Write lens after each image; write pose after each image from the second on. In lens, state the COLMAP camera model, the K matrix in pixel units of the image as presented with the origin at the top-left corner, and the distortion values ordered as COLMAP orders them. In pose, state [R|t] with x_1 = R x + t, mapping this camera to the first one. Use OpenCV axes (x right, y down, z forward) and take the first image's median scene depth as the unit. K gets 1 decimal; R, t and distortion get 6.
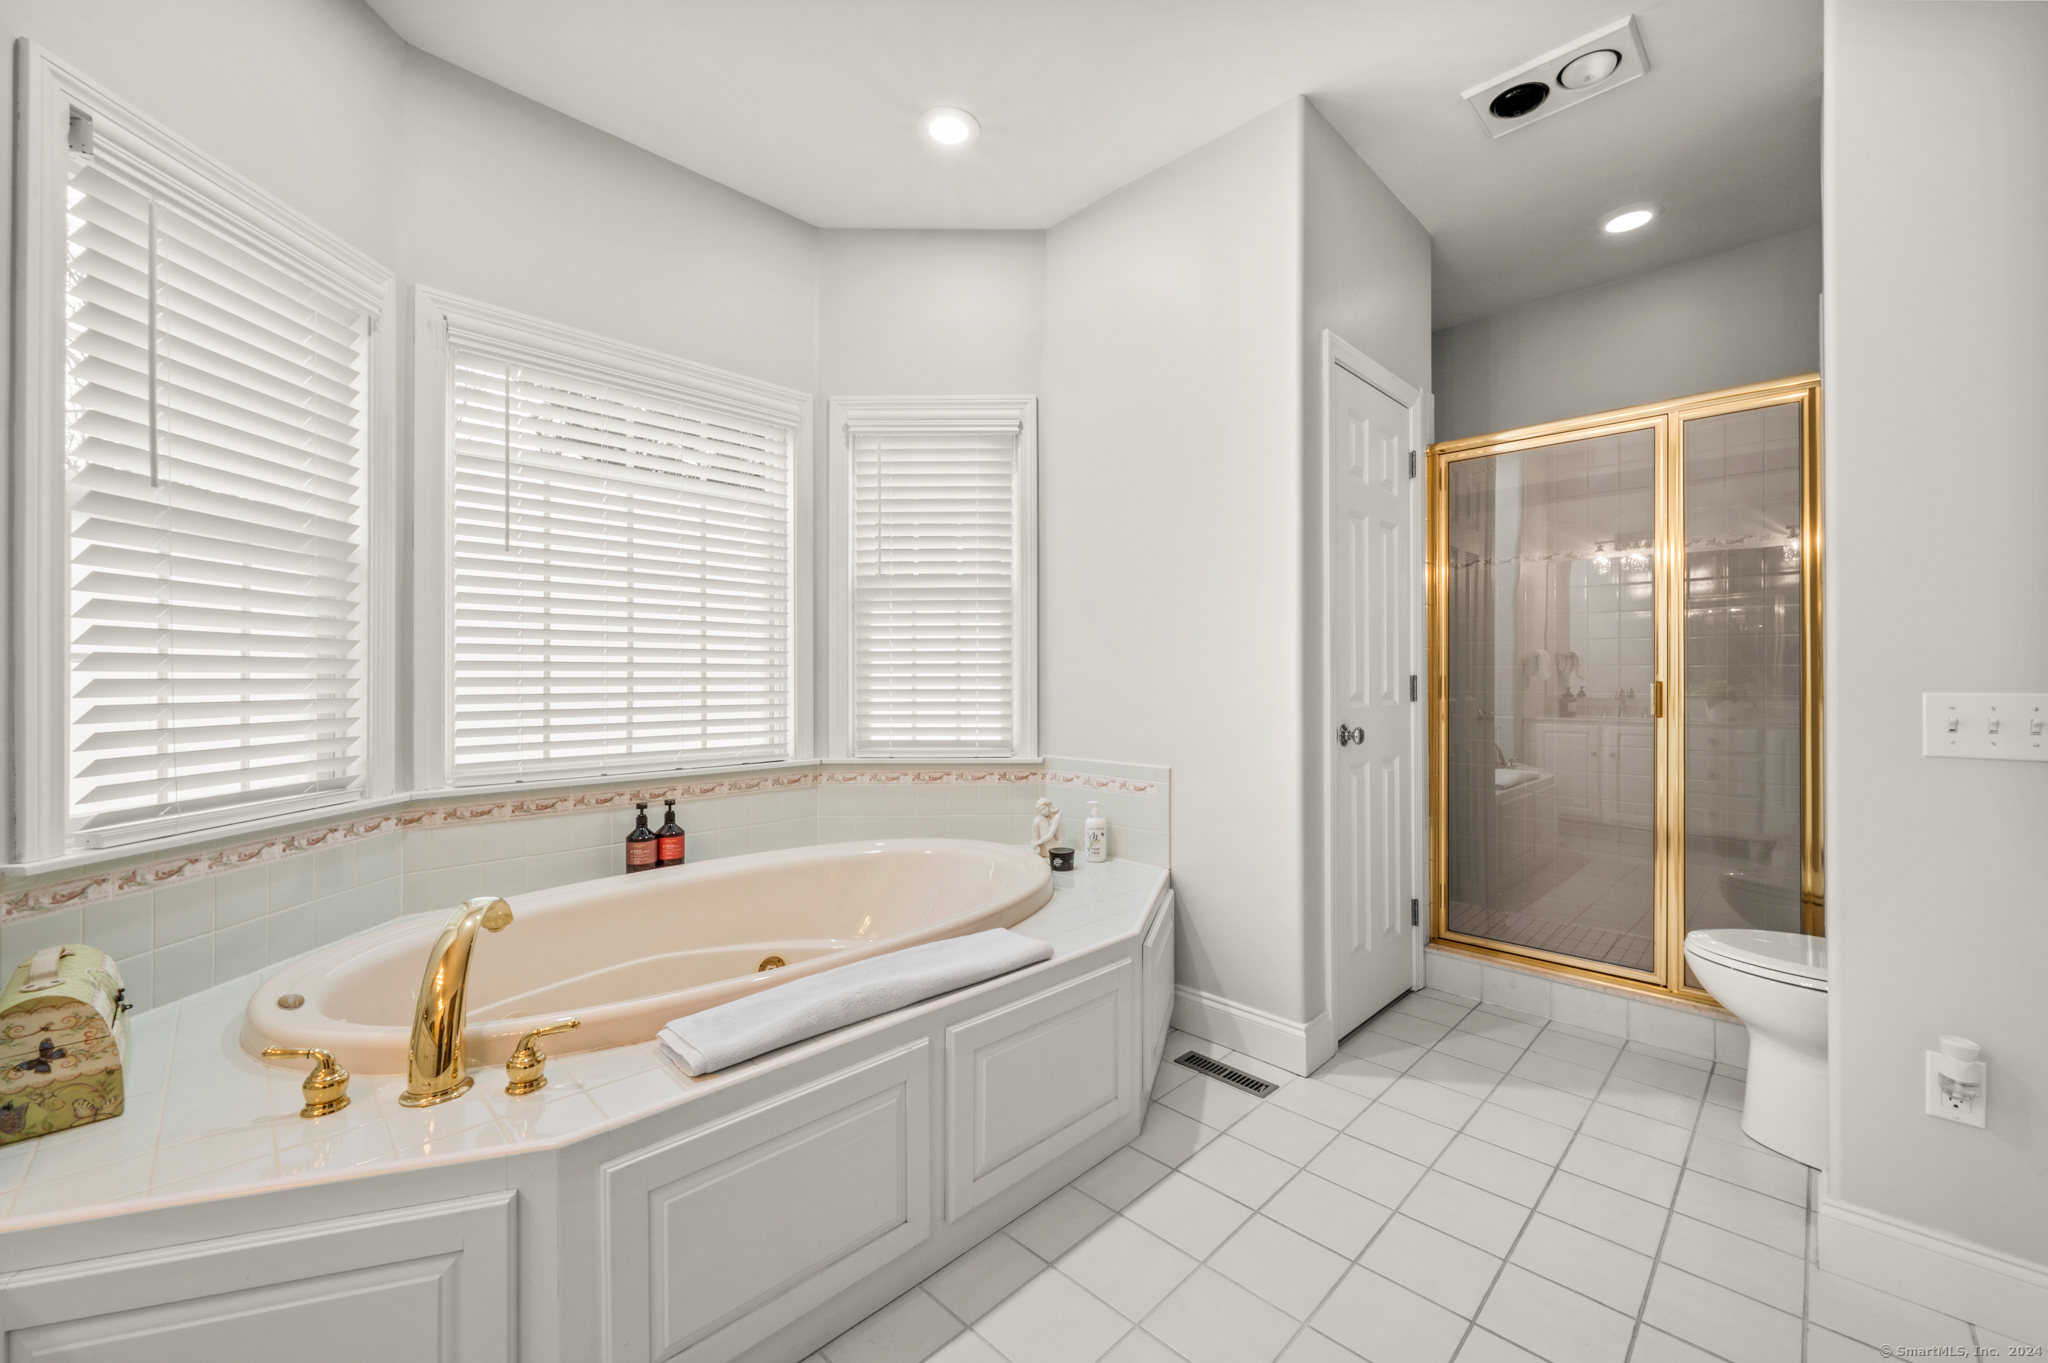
lens RADIAL K [[809.6, 0, 1021.7], [0, 809.6, 680.6], [0, 0, 1]] dist [0.000946, -0.000769]
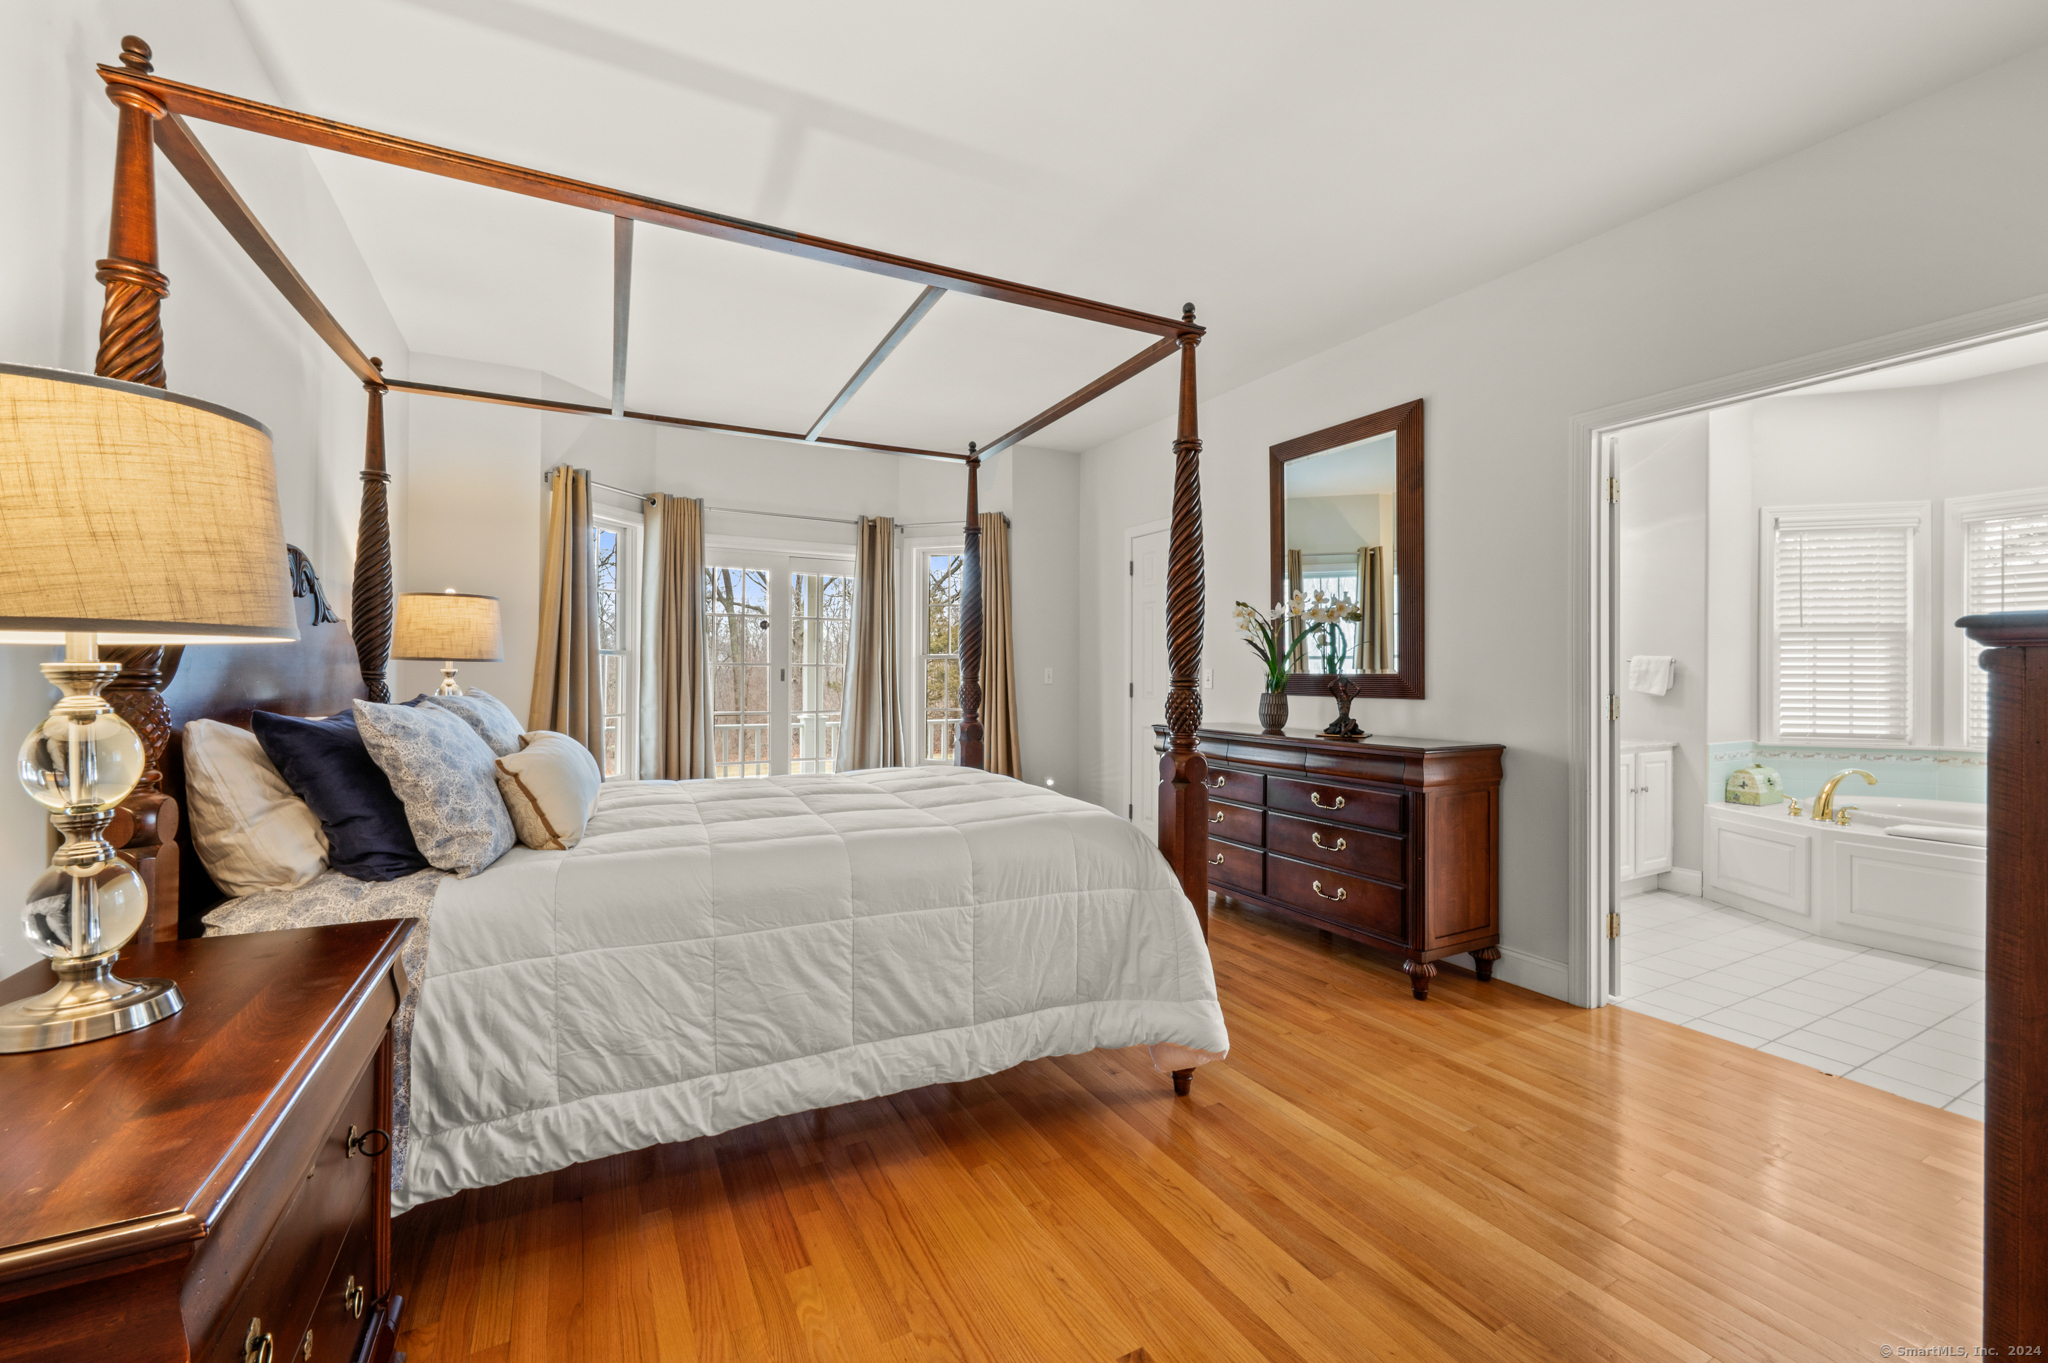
lens RADIAL K [[809.6, 0, 1041.8], [0, 809.6, 672.0], [0, 0, 1]] dist [0.000946, -0.000769]
pose [[-0.277305, -0.005065, -0.960768, 1.643492], [-0.009580, 0.999951, -0.002507, -0.021502], [0.960734, 0.008509, -0.277340, -0.560054]]
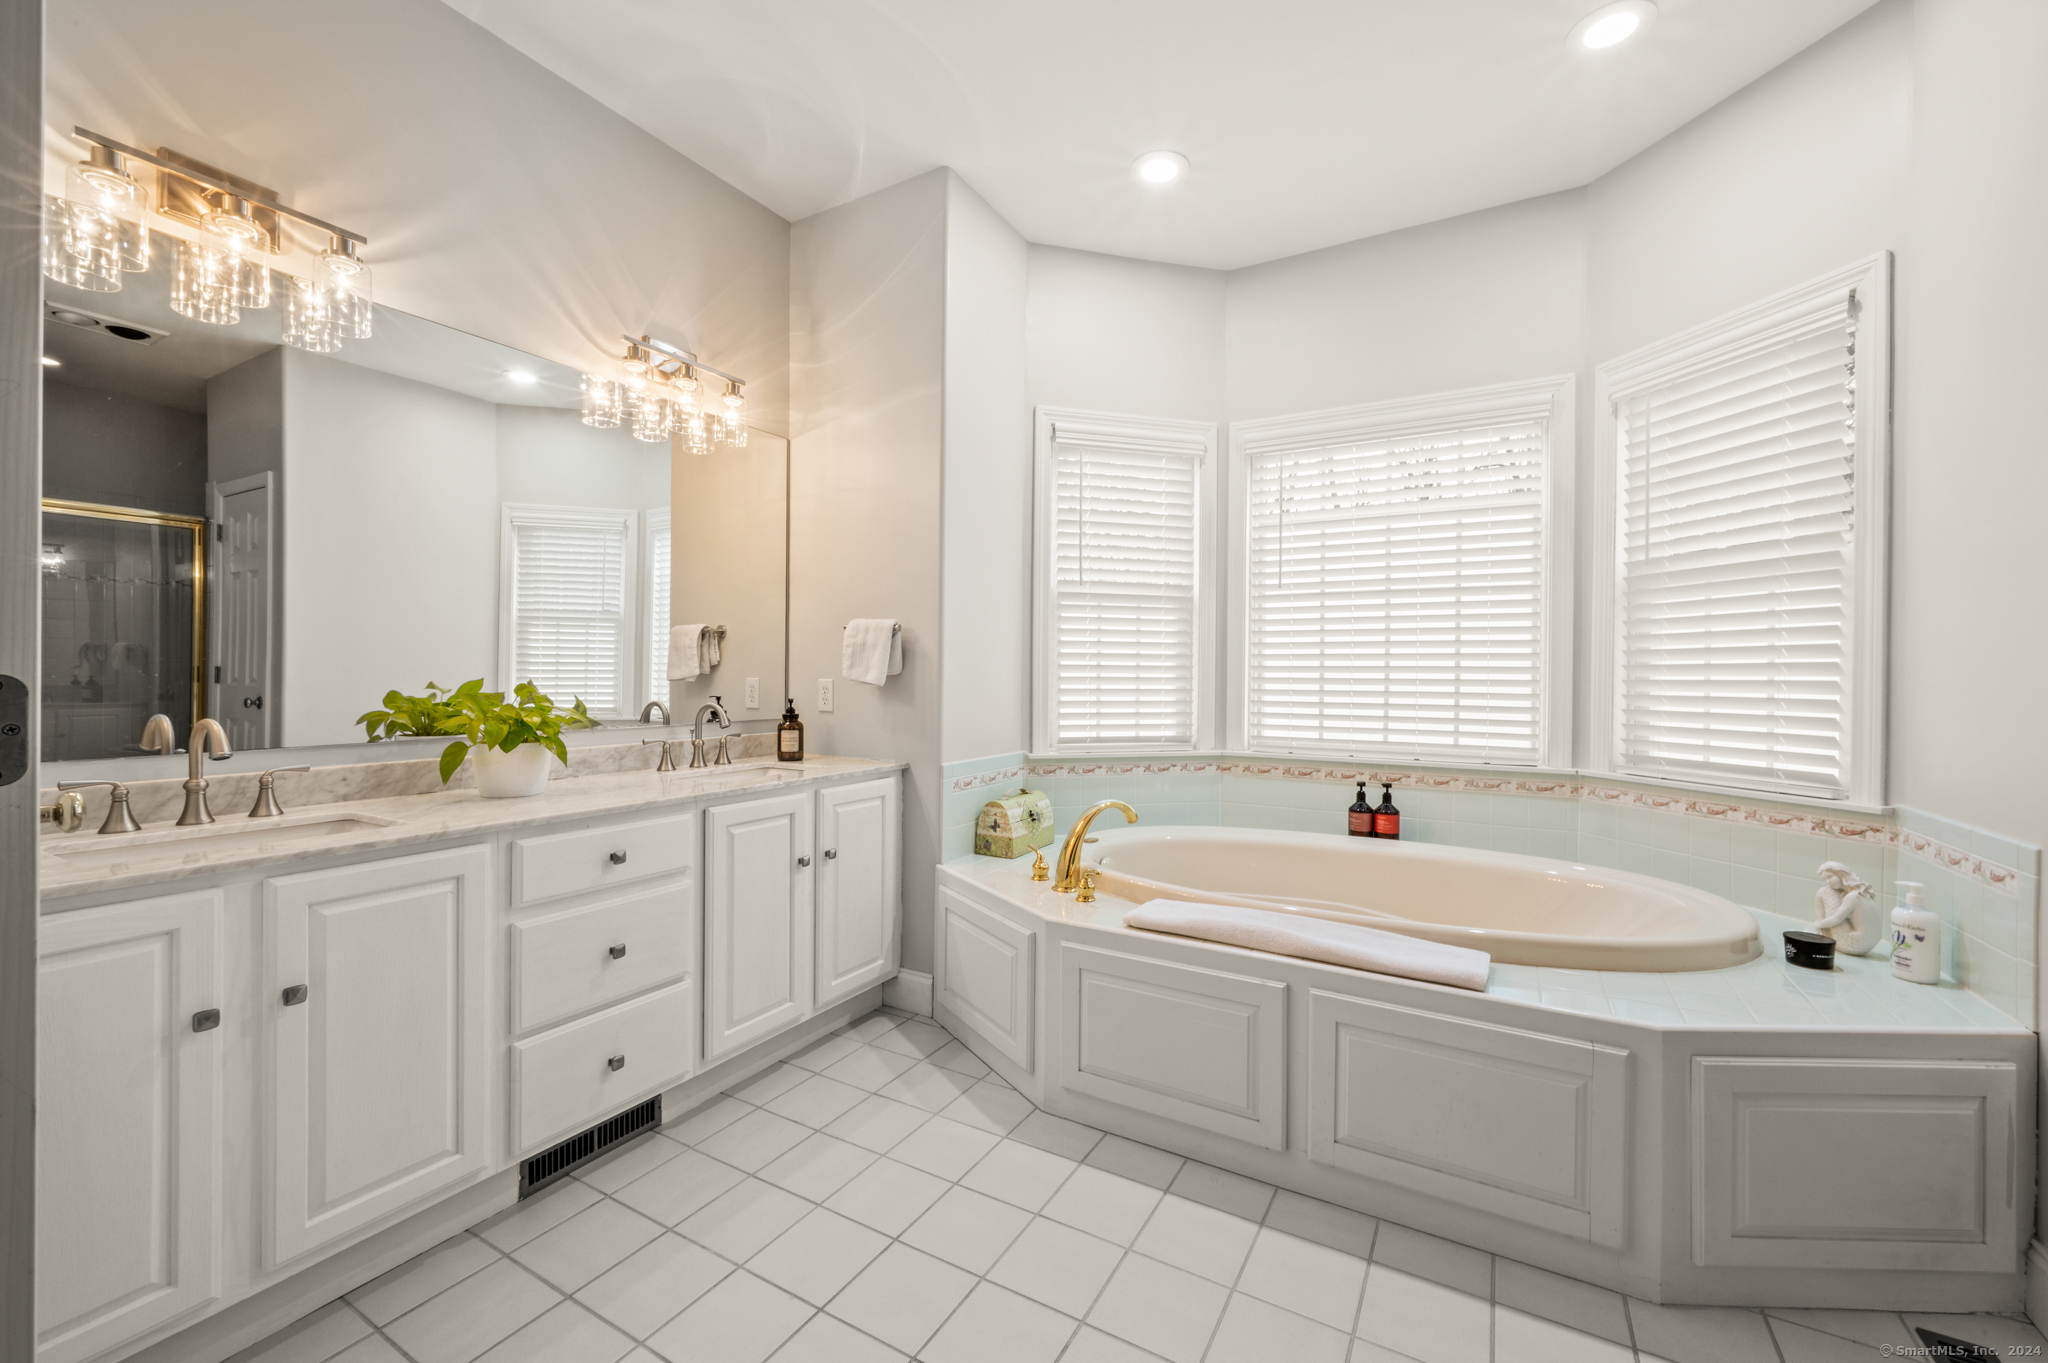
lens RADIAL K [[809.6, 0, 1031.9], [0, 809.6, 671.1], [0, 0, 1]] dist [0.000946, -0.000769]
pose [[0.259601, -0.000395, -0.965716, 0.575560], [-0.012124, 0.999920, -0.003668, -0.003686], [0.965640, 0.012660, 0.259575, 0.205429]]
